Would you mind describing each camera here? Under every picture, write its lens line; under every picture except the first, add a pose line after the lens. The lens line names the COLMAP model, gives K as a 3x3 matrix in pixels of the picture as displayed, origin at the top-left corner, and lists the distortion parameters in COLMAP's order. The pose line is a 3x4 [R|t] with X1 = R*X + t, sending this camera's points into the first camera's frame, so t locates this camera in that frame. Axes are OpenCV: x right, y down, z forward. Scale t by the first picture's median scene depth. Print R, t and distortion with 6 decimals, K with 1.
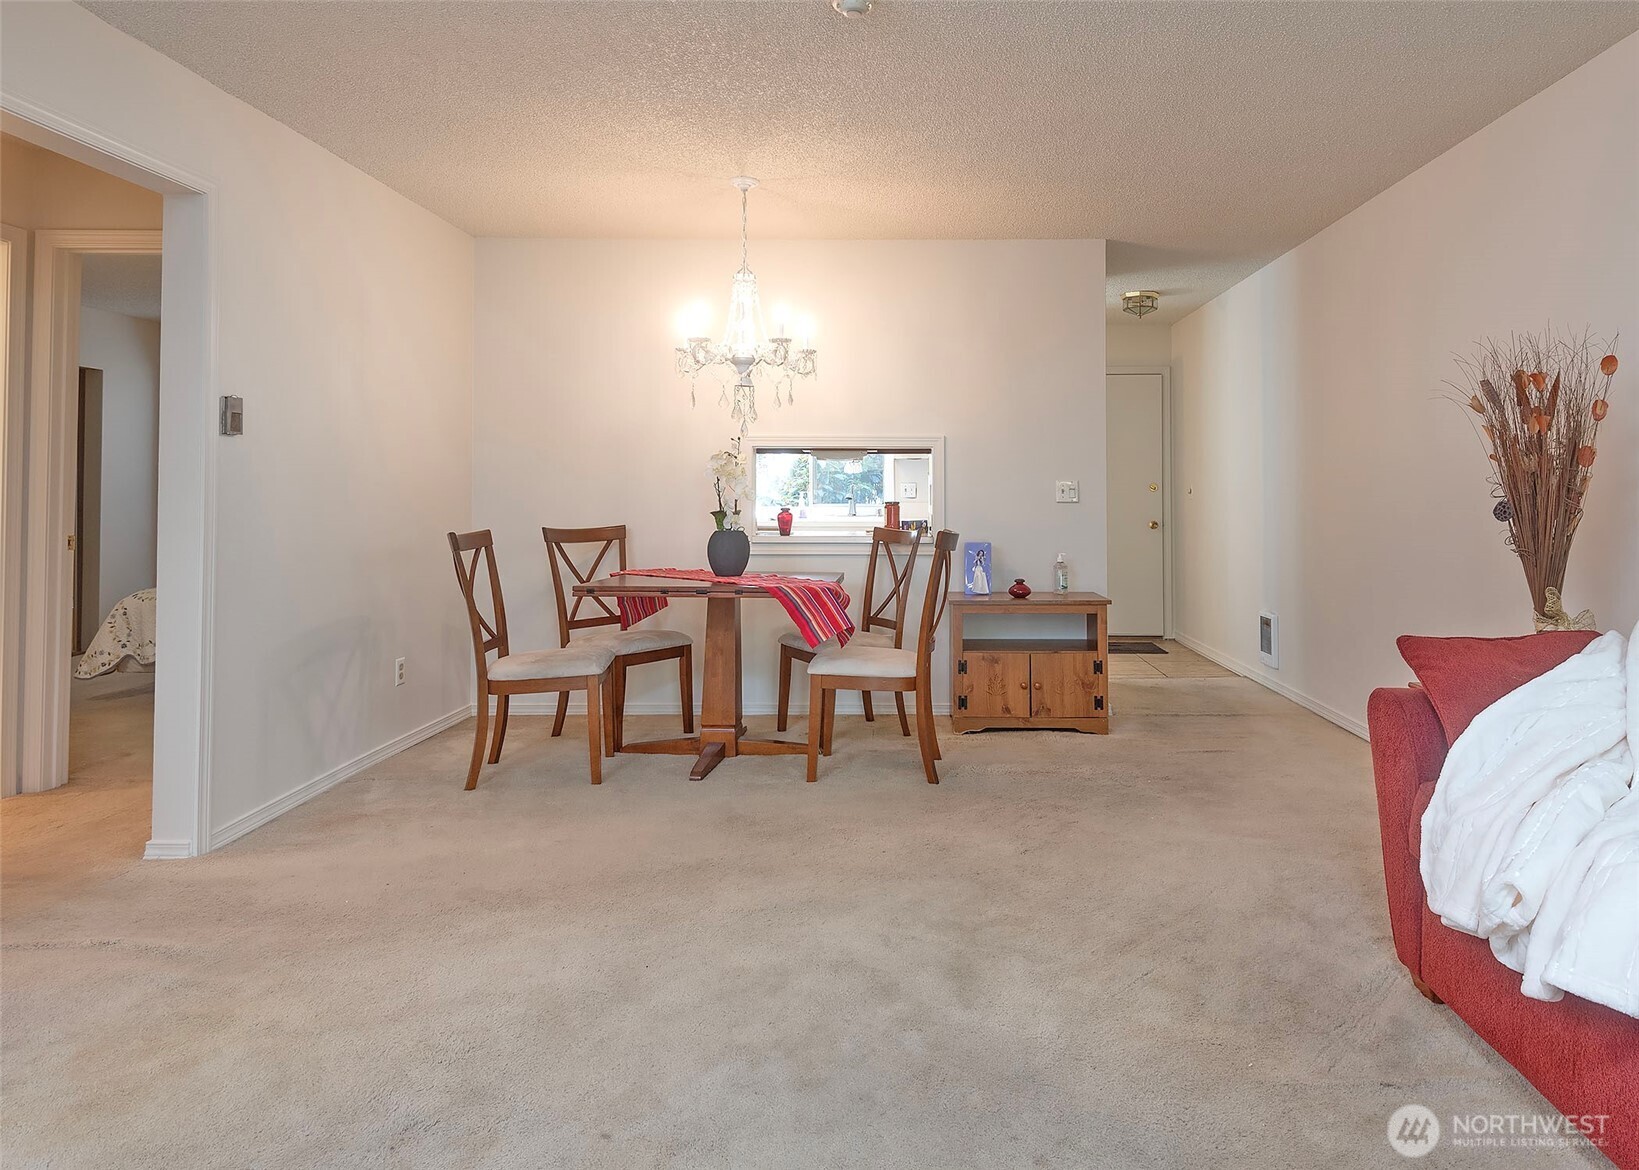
lens RADIAL K [[779.1, 0, 816.8], [0, 779.1, 563.8], [0, 0, 1]] dist [-0.000198, -0.001512]
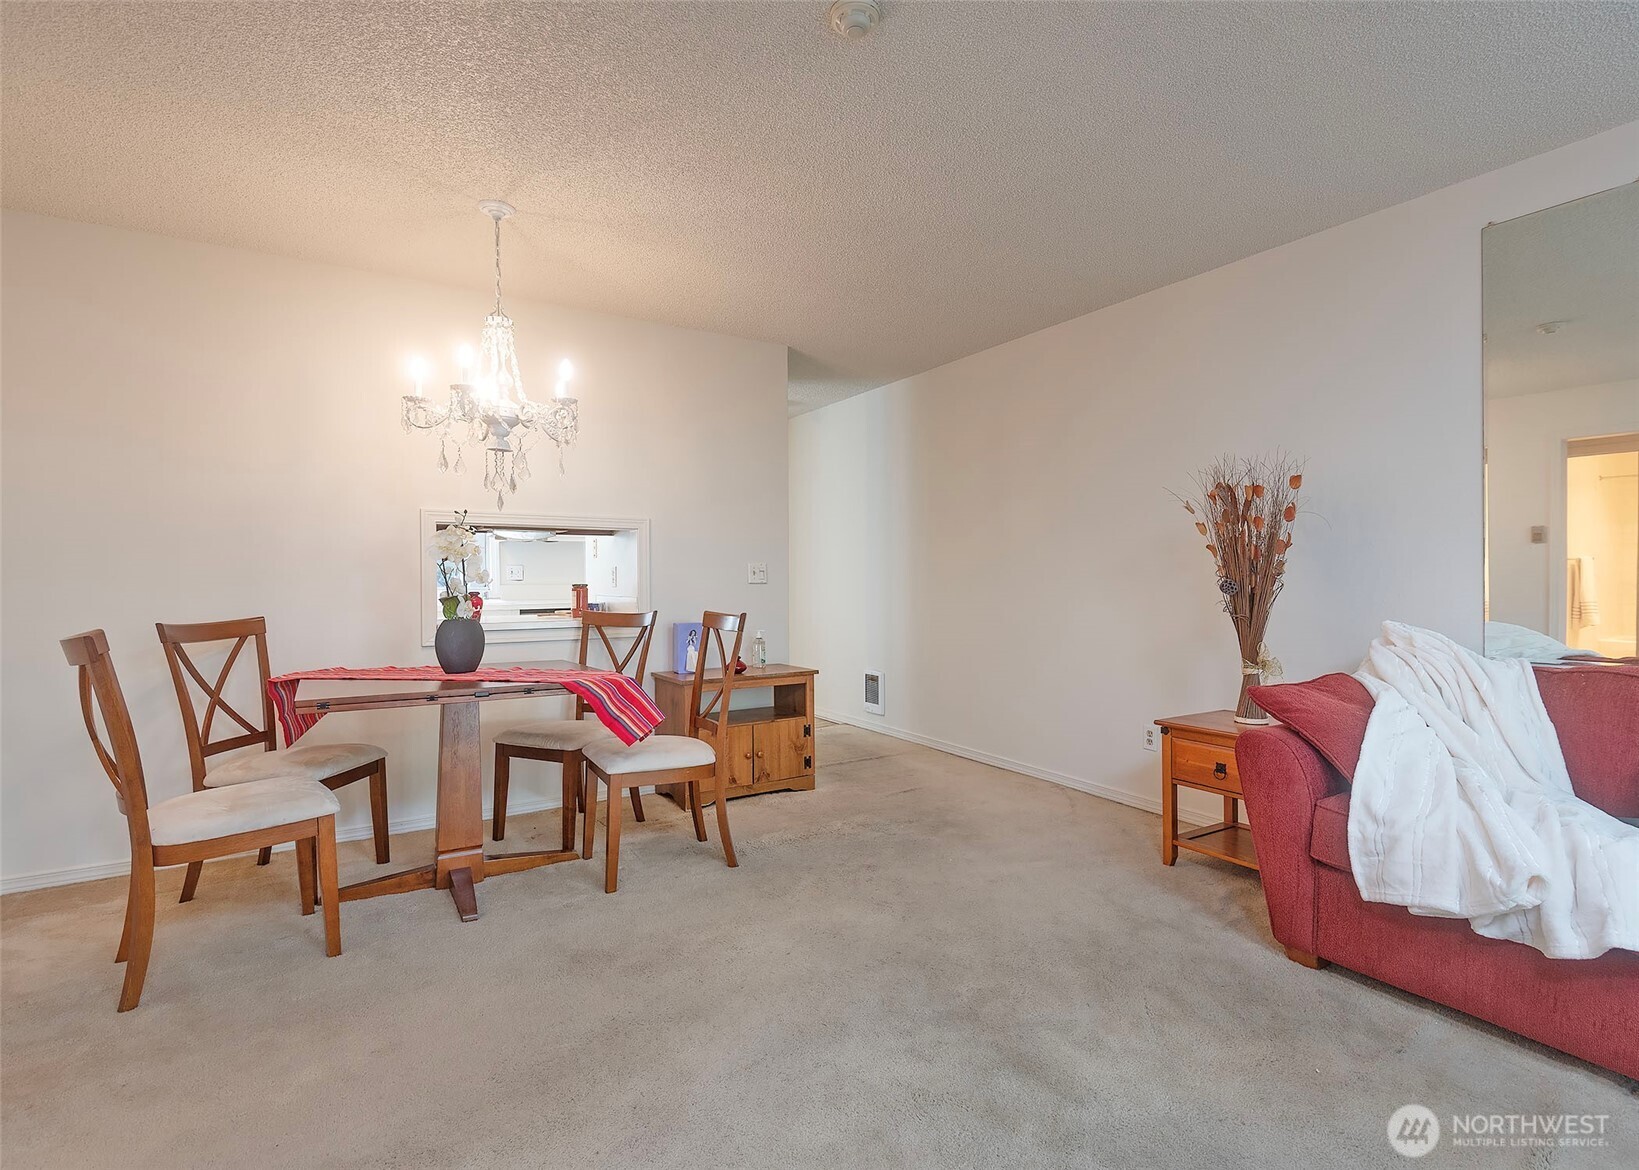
lens RADIAL K [[723.6, 0, 825.9], [0, 723.6, 641.9], [0, 0, 1]] dist [0.003575, -0.000015]
pose [[0.874088, -0.048682, 0.483322, -0.115478], [0.047845, 0.998756, 0.014070, -0.007869], [-0.483405, 0.010826, 0.875330, 0.083351]]
